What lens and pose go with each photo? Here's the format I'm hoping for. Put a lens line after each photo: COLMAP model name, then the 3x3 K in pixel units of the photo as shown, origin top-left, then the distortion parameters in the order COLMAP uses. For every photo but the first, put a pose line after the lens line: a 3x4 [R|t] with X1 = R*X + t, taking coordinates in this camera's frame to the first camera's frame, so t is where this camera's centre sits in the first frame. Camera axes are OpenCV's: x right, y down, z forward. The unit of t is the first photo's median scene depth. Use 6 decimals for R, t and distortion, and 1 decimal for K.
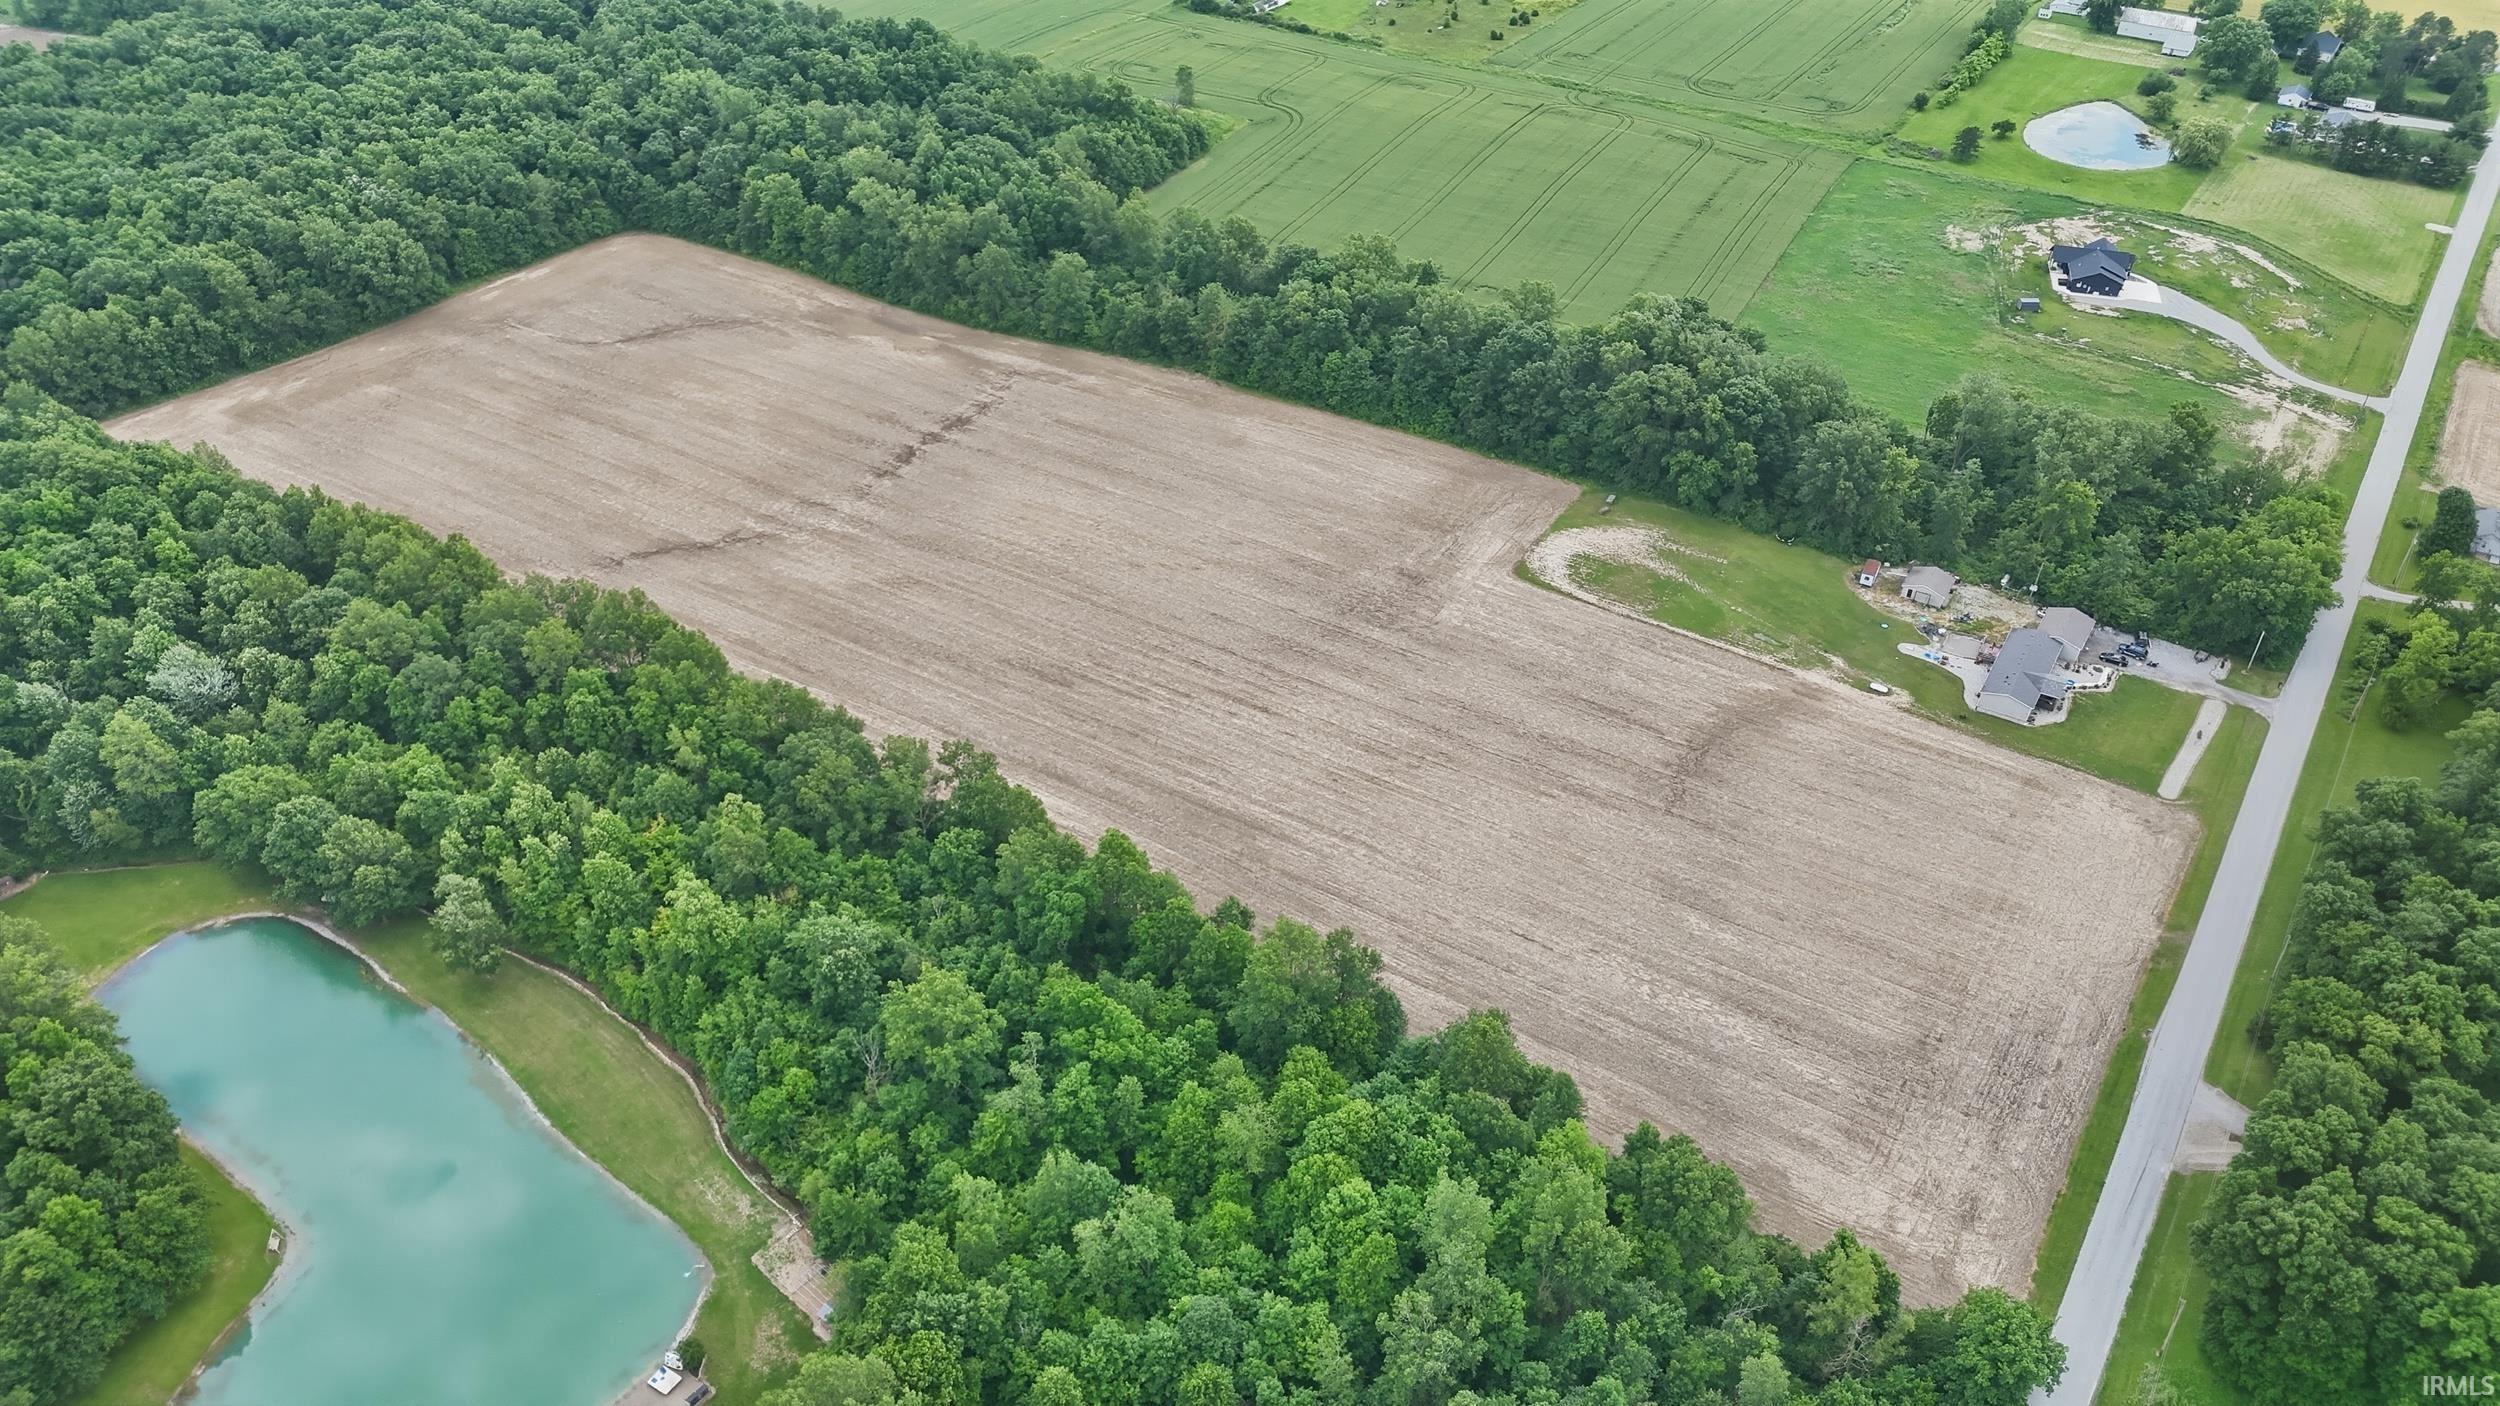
lens RADIAL K [[1744.5, 0, 1241.9], [0, 1744.5, 706.9], [0, 0, 1]] dist [0.089045, -0.098738]
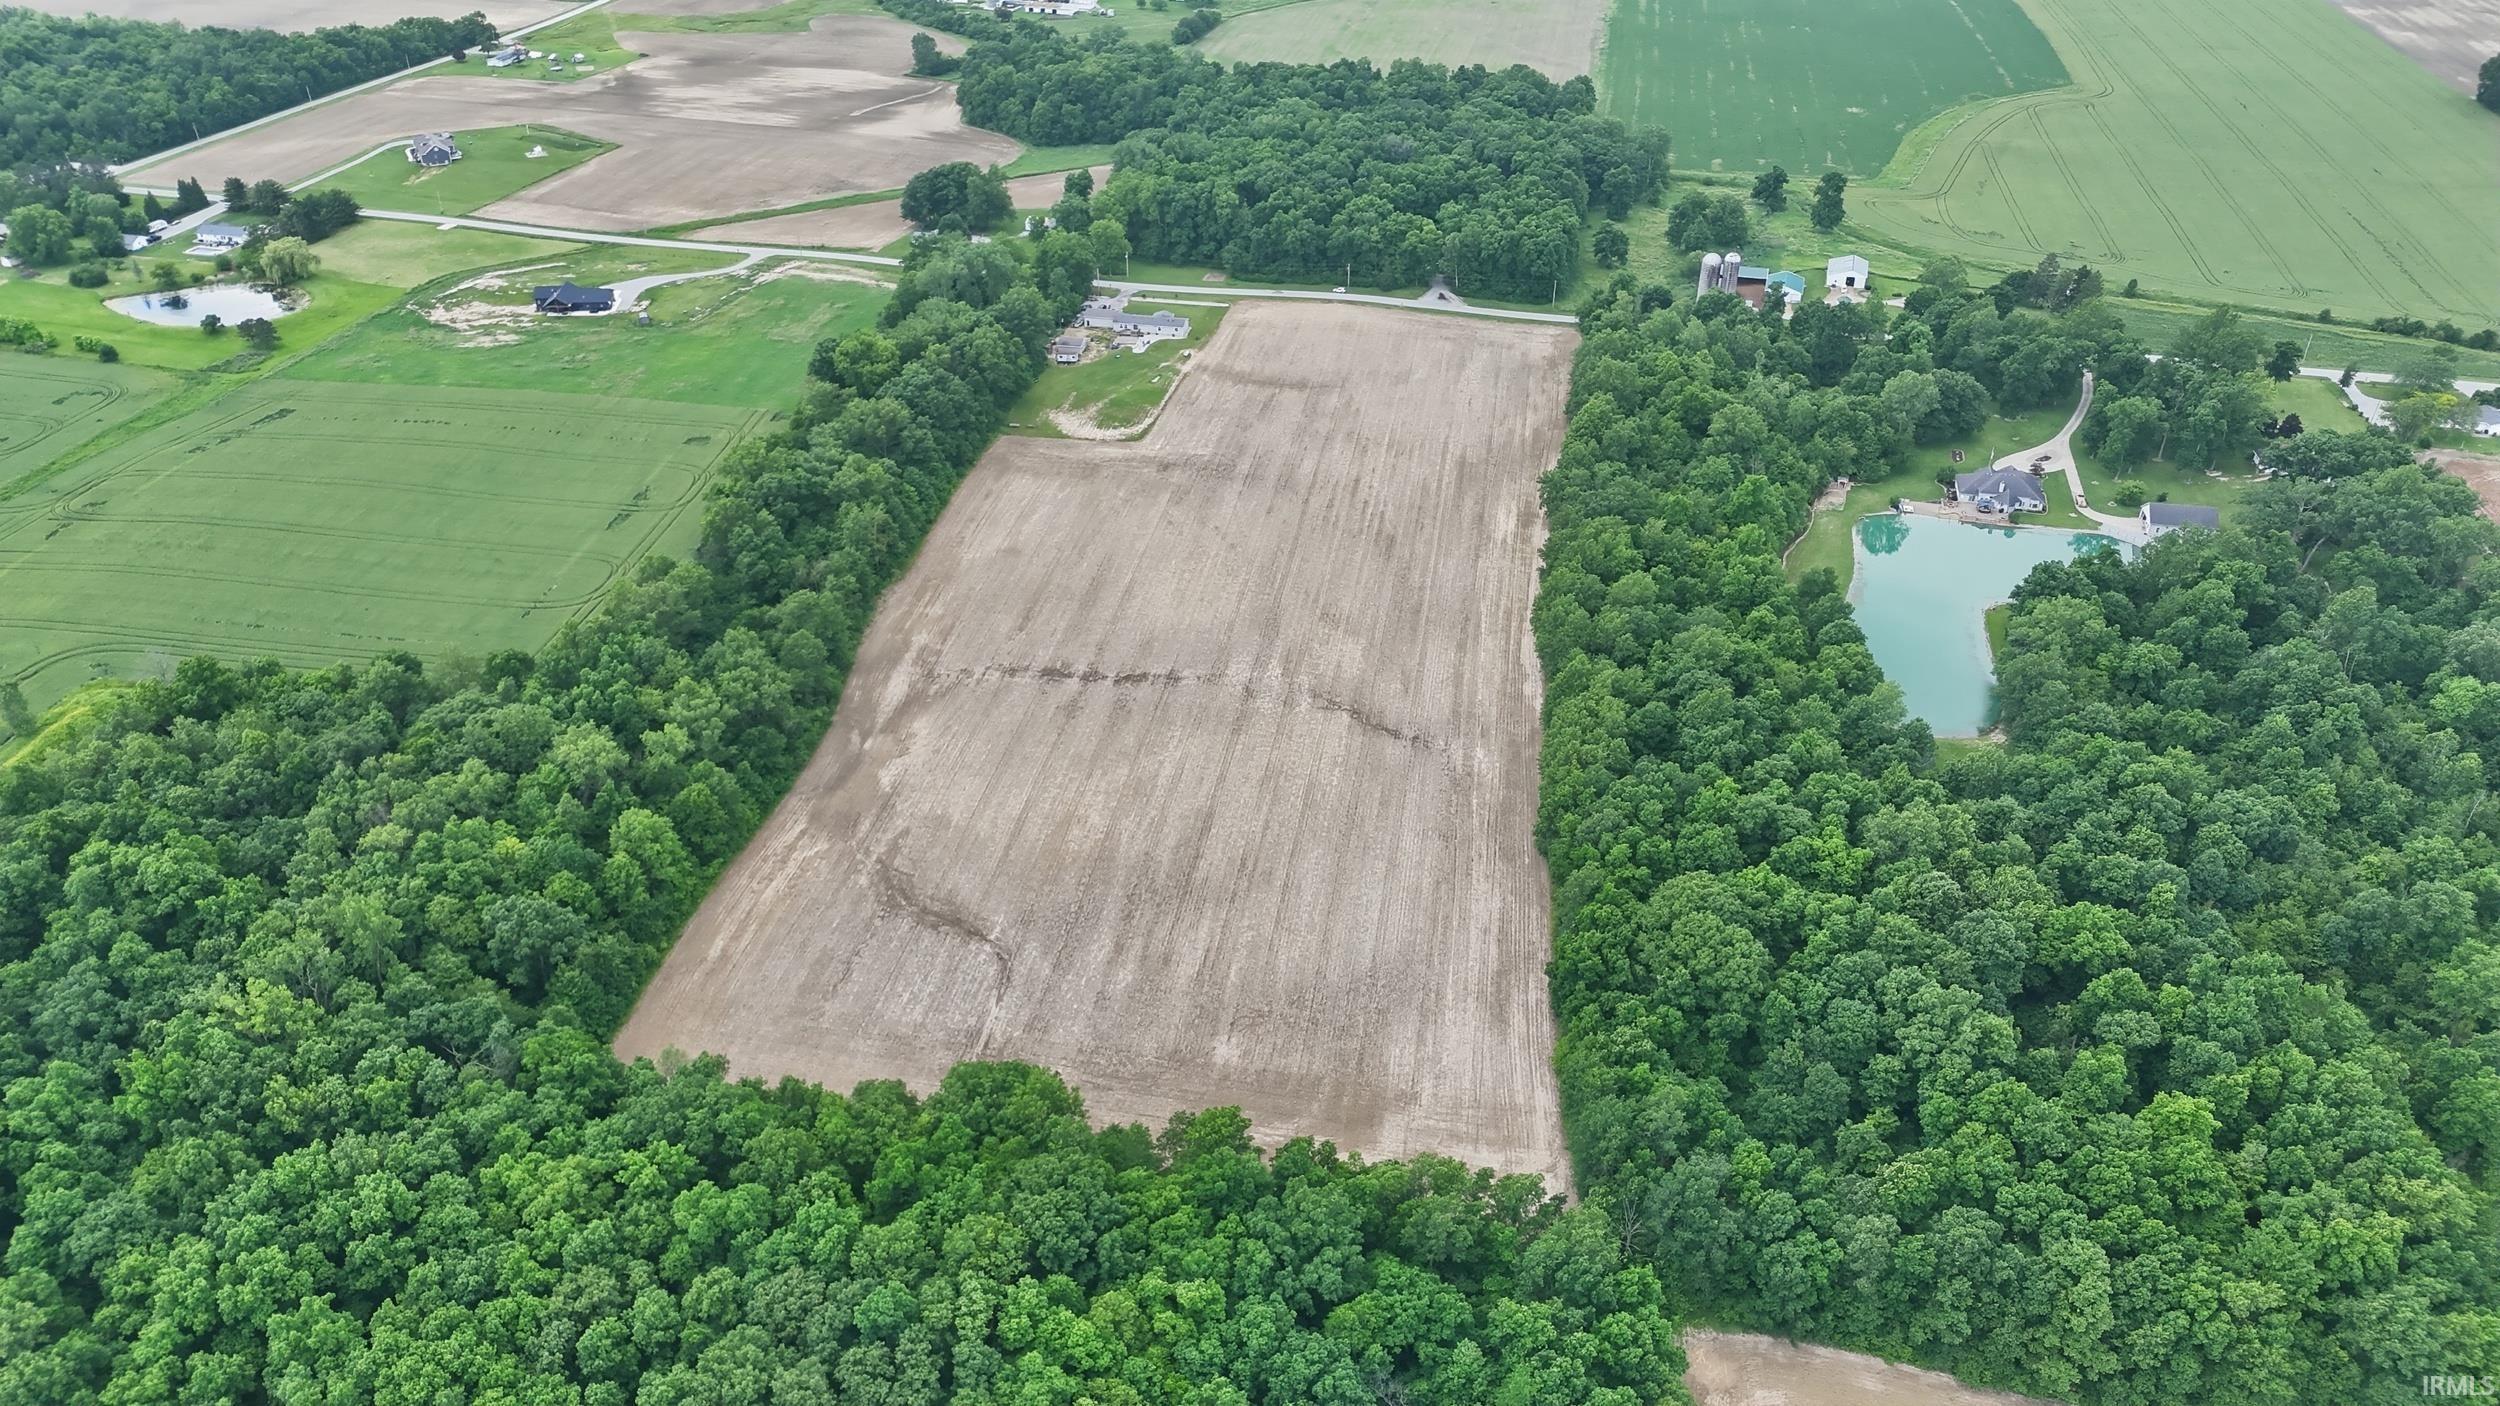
lens RADIAL K [[1719.7, 0, 1243.1], [0, 1719.7, 755.1], [0, 0, 1]] dist [0.089828, -0.087410]
pose [[-0.373486, -0.524248, 0.765292, -1.069780], [0.546786, 0.542023, 0.638151, -0.769396], [-0.749355, 0.656791, 0.084214, 0.935300]]
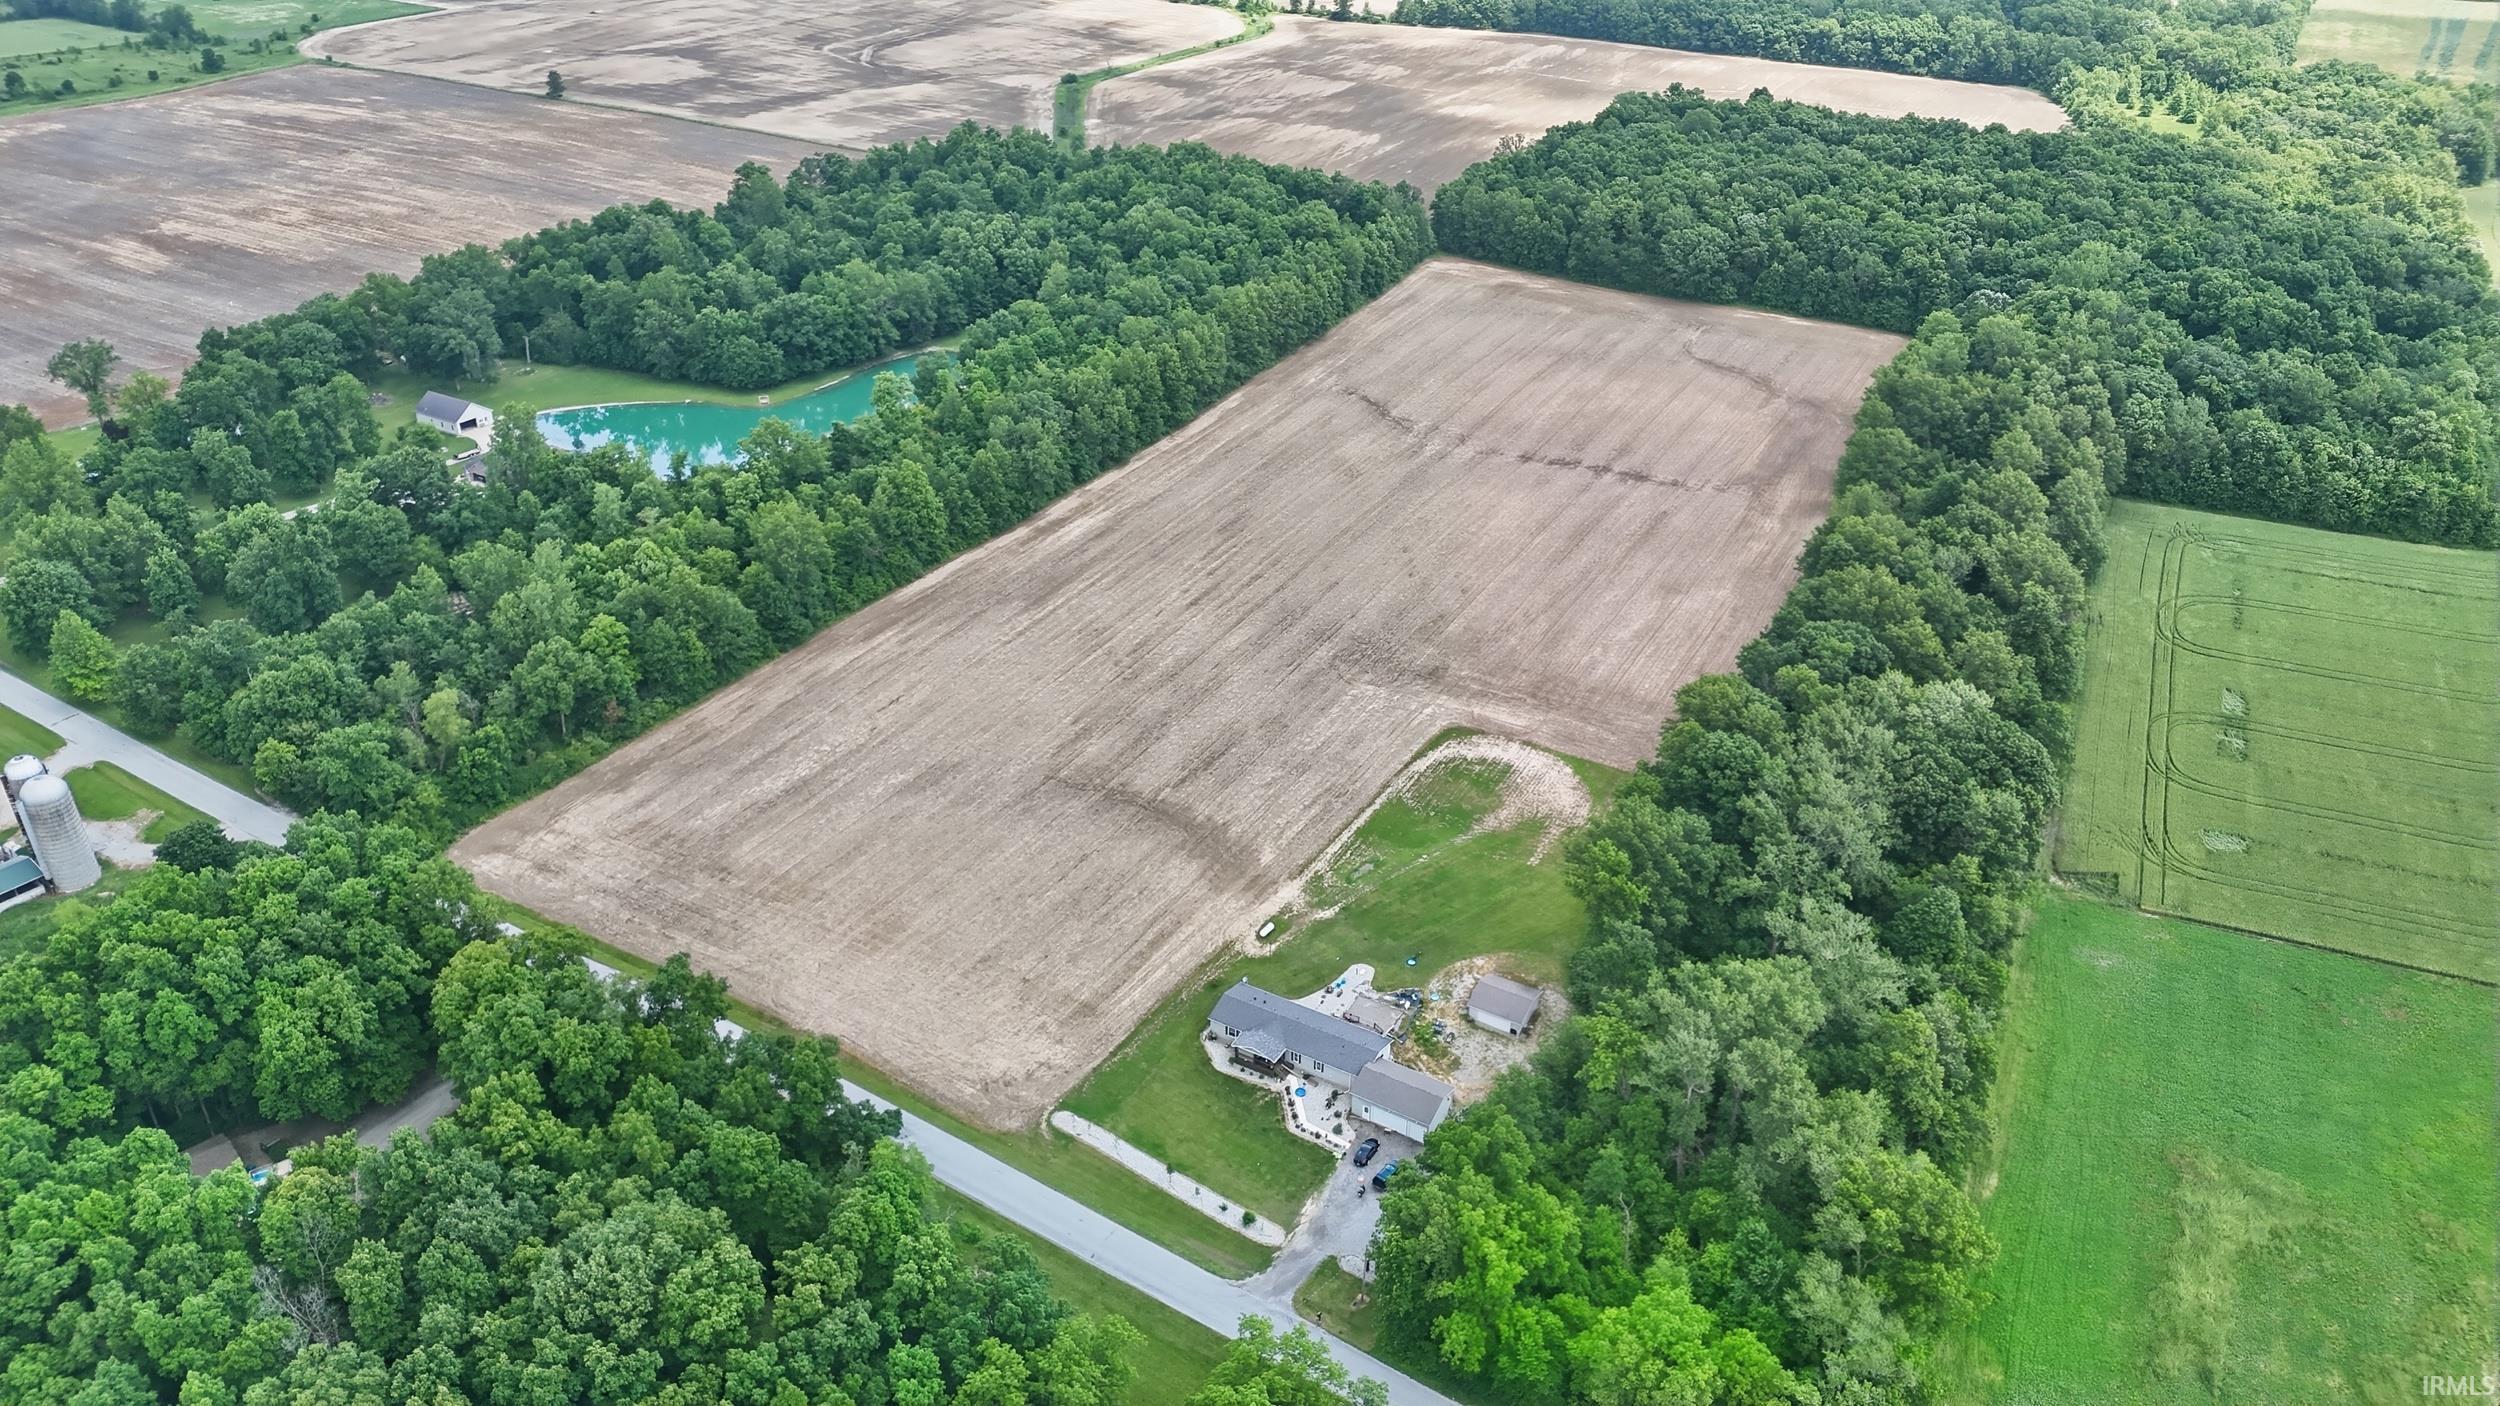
lens RADIAL K [[1744.5, 0, 1241.9], [0, 1744.5, 706.9], [0, 0, 1]] dist [0.089045, -0.098738]
pose [[0.040740, 0.484239, -0.873987, 0.902295], [-0.602515, 0.709690, 0.365124, -0.333817], [0.797067, 0.511715, 0.320674, 0.579103]]
